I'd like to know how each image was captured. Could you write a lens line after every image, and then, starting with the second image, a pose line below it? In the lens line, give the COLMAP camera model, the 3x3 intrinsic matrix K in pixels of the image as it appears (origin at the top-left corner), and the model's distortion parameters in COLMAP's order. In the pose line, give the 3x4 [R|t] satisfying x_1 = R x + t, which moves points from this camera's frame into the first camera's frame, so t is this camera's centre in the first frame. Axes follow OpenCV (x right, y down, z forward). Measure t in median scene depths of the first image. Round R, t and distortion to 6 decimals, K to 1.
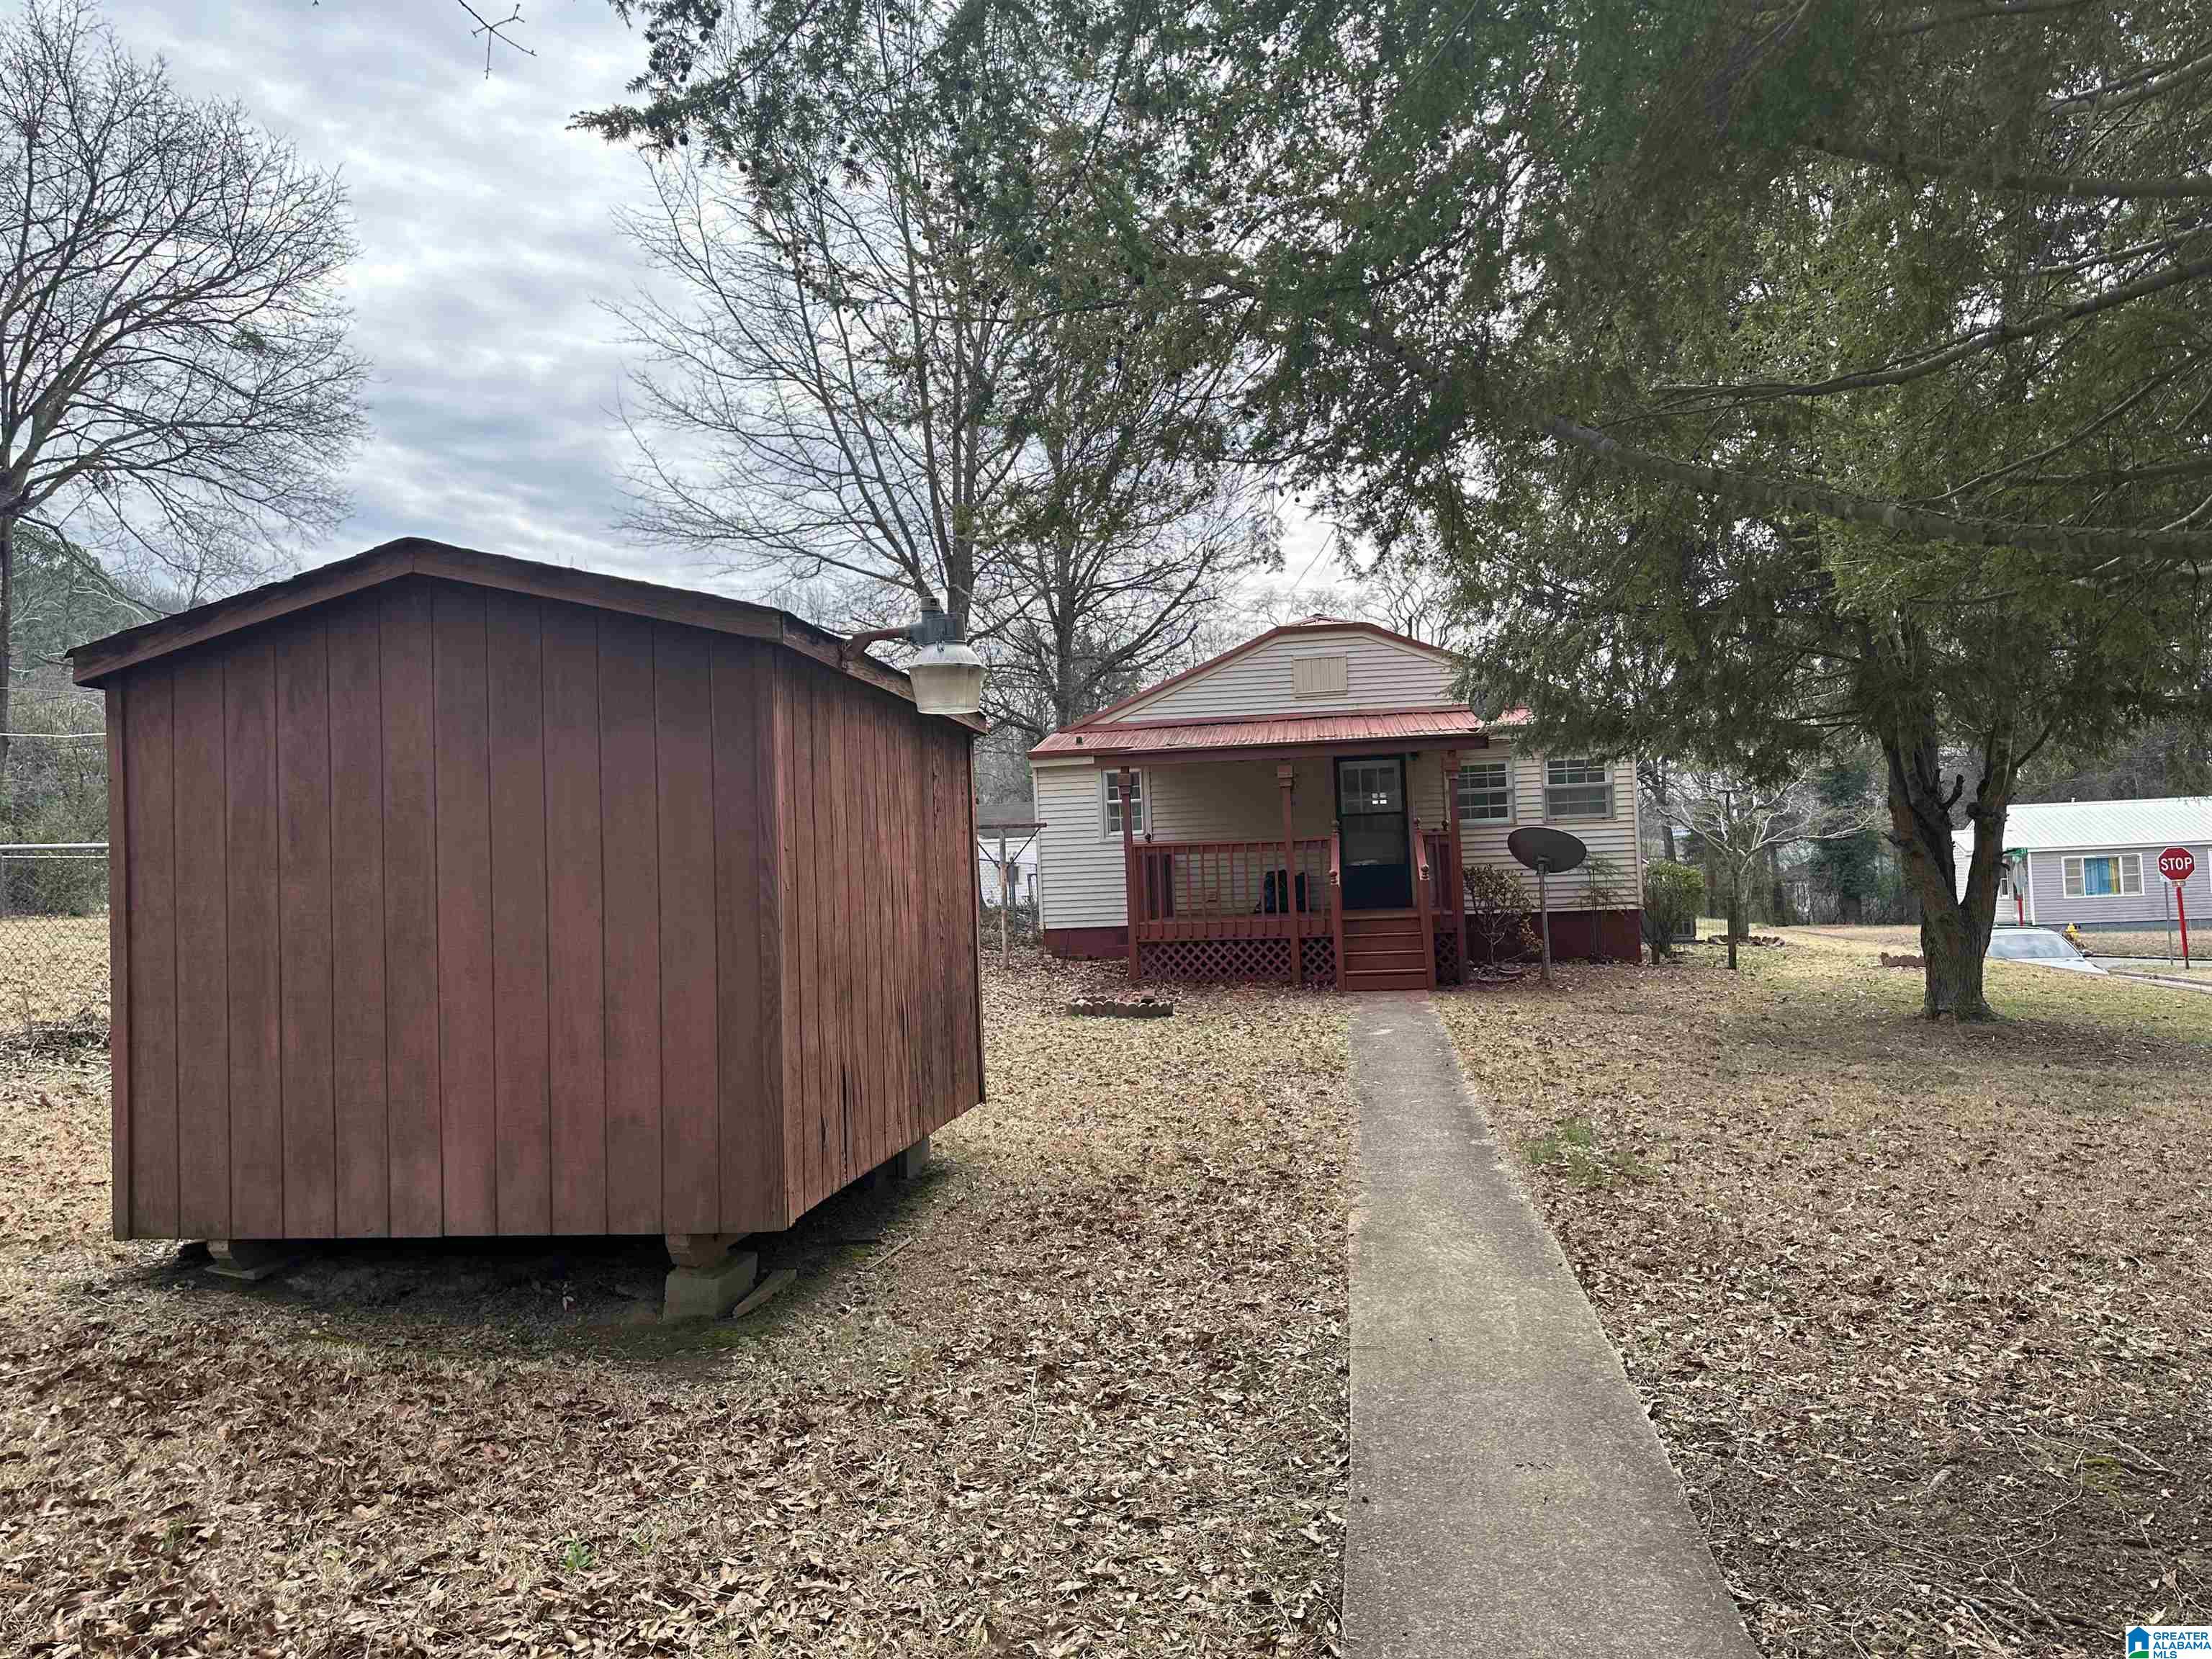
lens RADIAL K [[1524.1, 0, 1106.0], [0, 1524.1, 829.5], [0, 0, 1]] dist [0.170634, -0.315479]
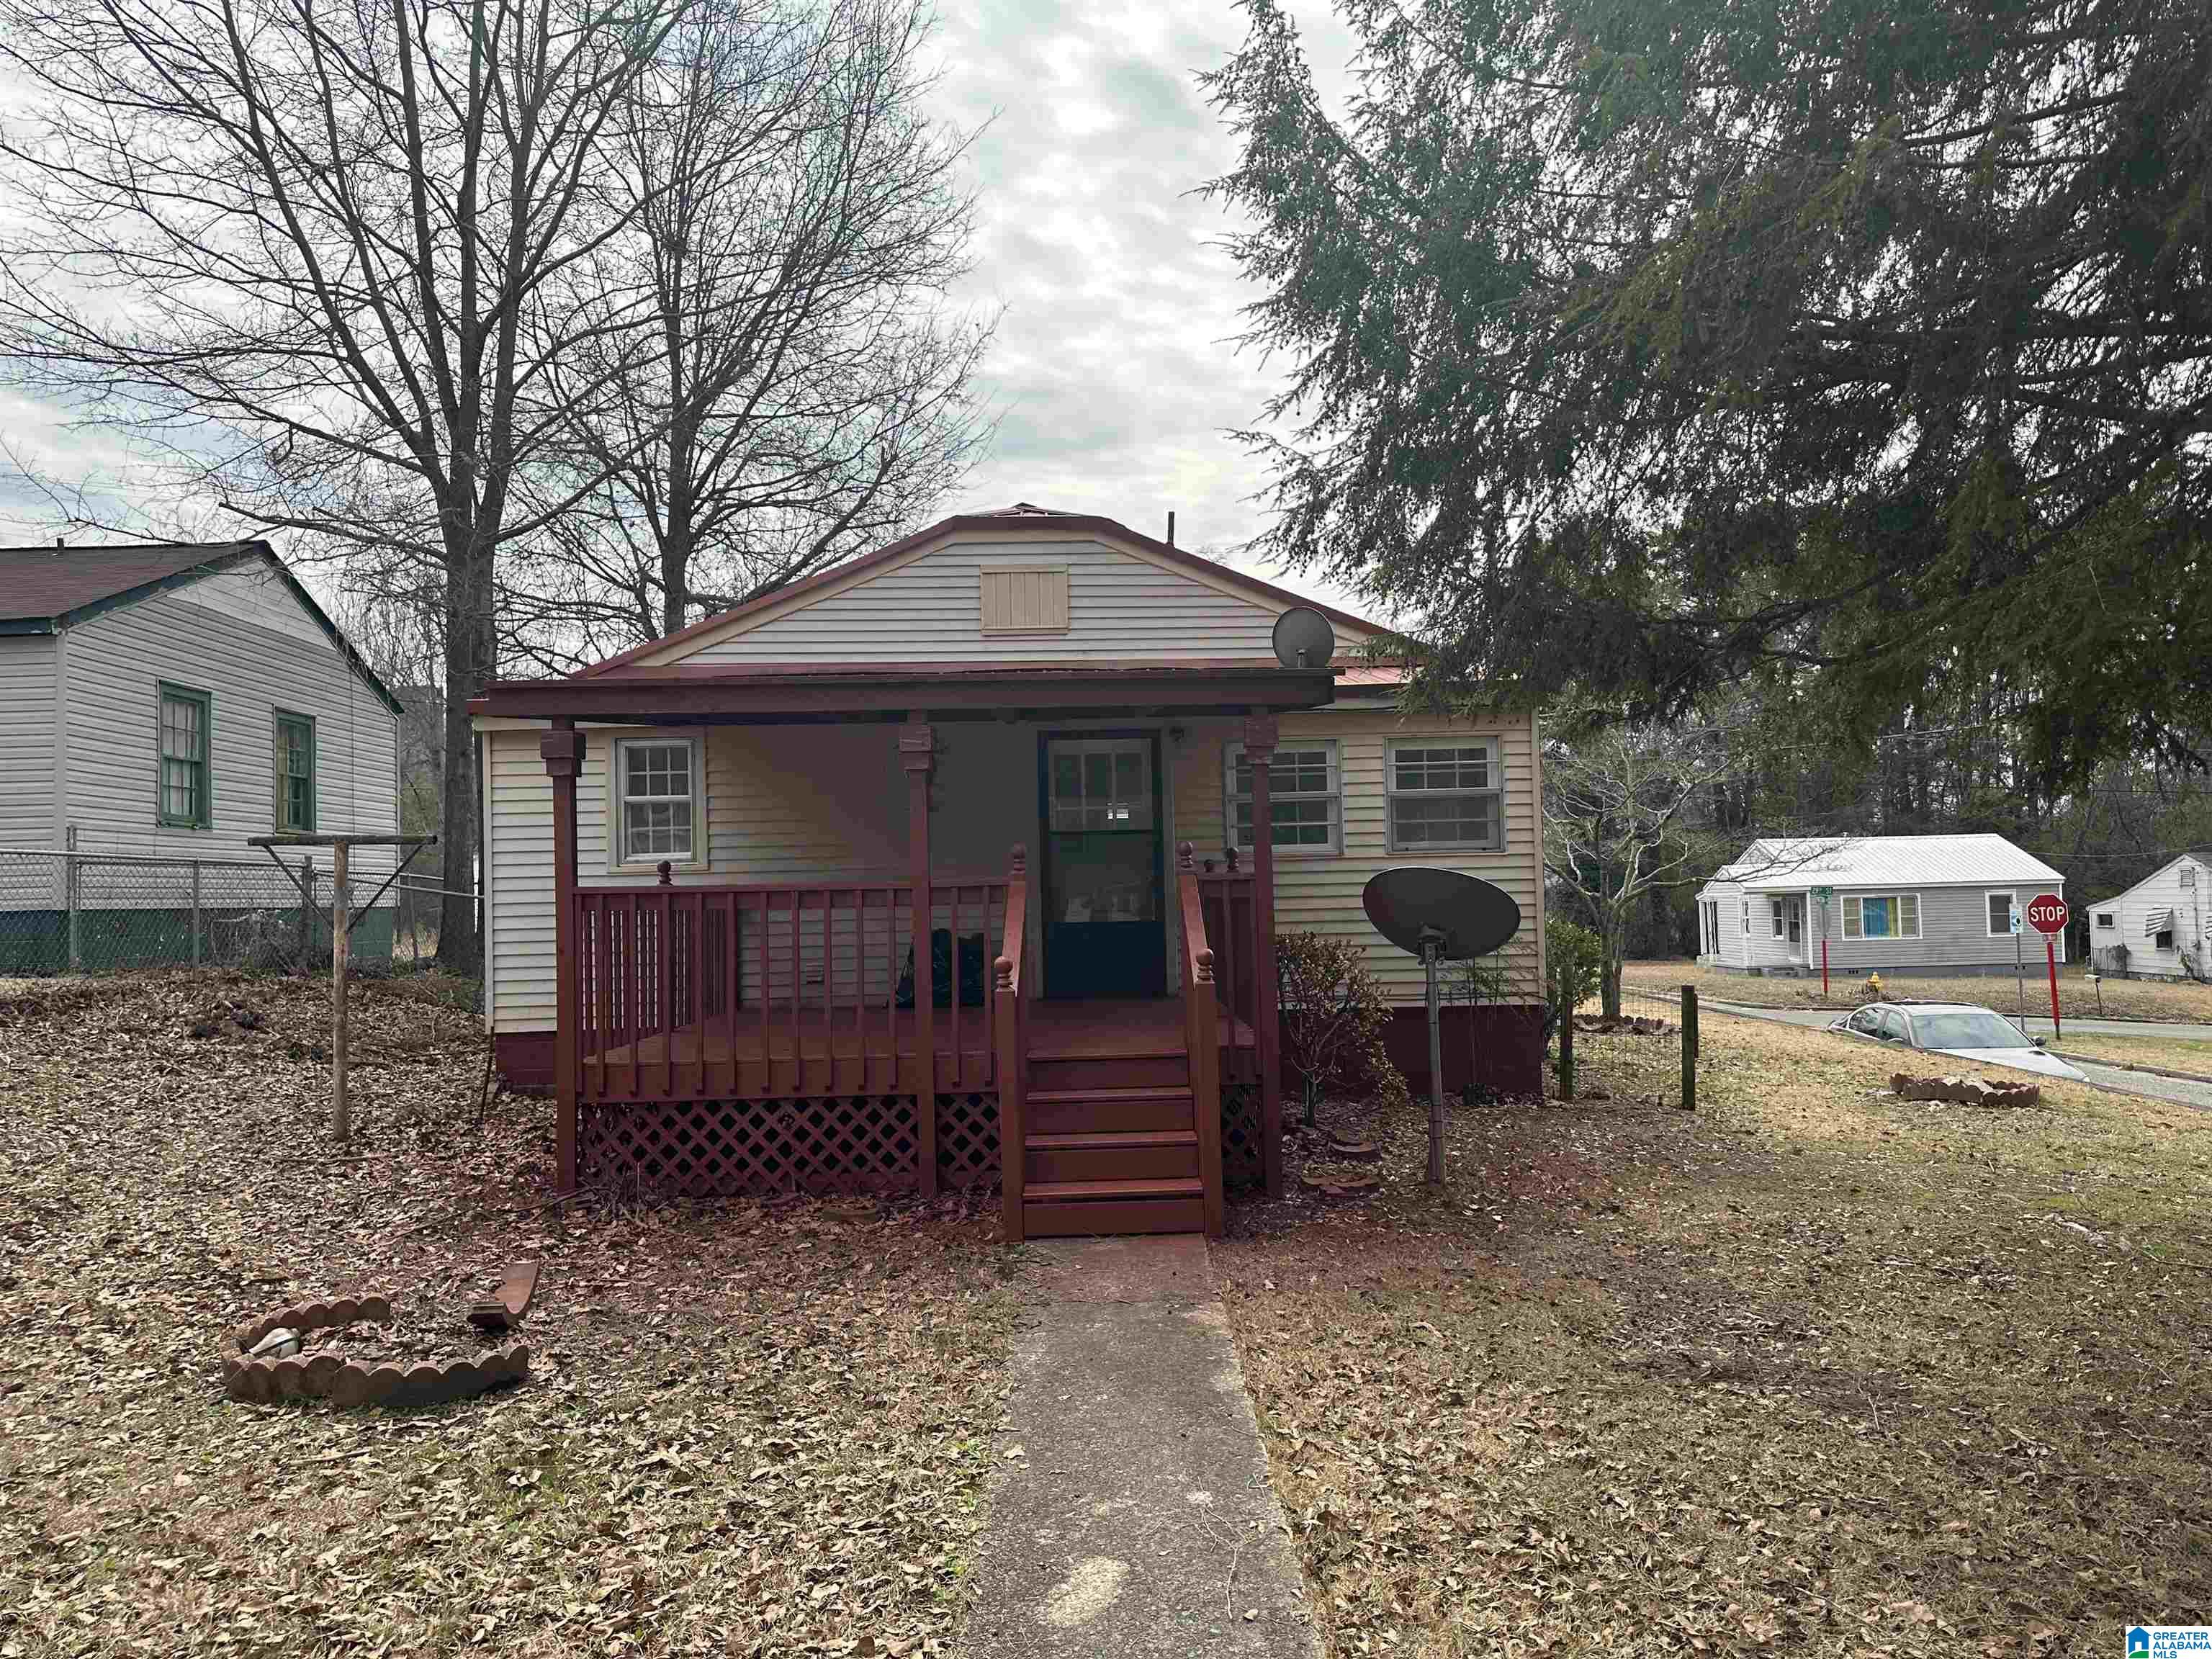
lens RADIAL K [[1524.1, 0, 1106.0], [0, 1524.1, 829.5], [0, 0, 1]] dist [0.170634, -0.315479]
pose [[0.986059, 0.023471, 0.164733, 0.088850], [-0.021873, 0.999695, -0.011508, -0.005164], [-0.164952, 0.007744, 0.986271, 0.476325]]
